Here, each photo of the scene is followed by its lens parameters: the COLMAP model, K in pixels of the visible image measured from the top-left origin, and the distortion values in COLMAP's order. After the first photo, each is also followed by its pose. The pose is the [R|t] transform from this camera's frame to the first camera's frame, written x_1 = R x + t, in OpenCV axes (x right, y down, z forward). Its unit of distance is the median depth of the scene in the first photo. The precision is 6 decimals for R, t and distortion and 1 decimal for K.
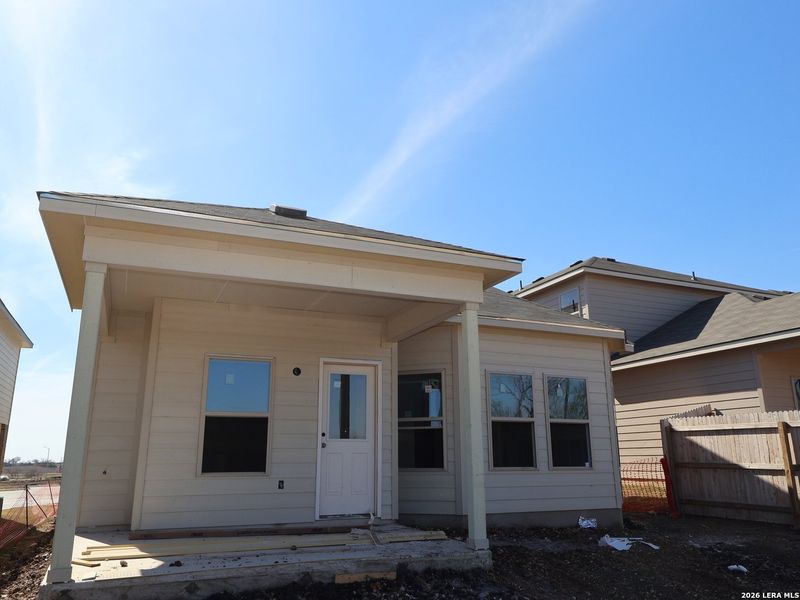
lens RADIAL K [[657.8, 0, 416.7], [0, 657.8, 275.4], [0, 0, 1]] dist [0.014934, 0.007629]
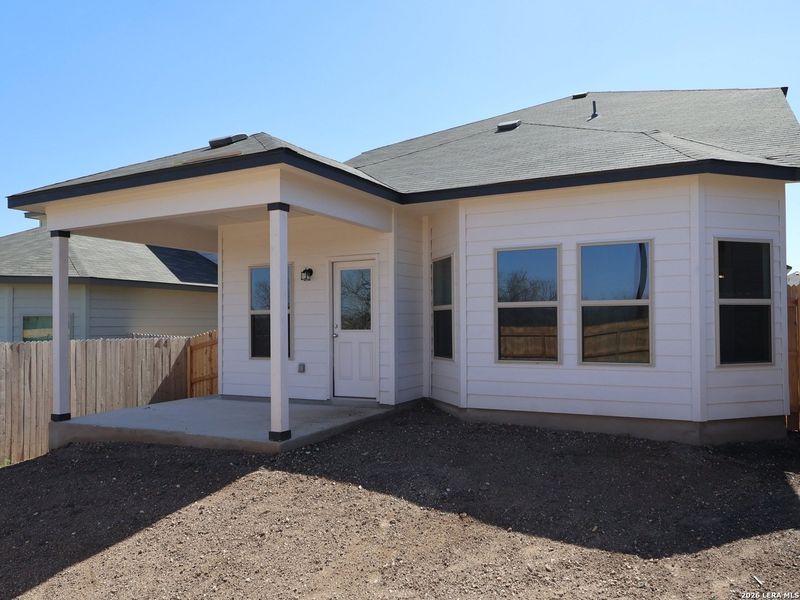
lens RADIAL K [[643.7, 0, 382.9], [0, 643.7, 318.7], [0, 0, 1]] dist [0.003485, 0.000062]
pose [[0.583400, -0.011654, -0.812101, 0.692040], [0.225846, 0.962789, 0.148428, 0.077039], [0.780153, -0.270003, 0.564323, 0.404410]]
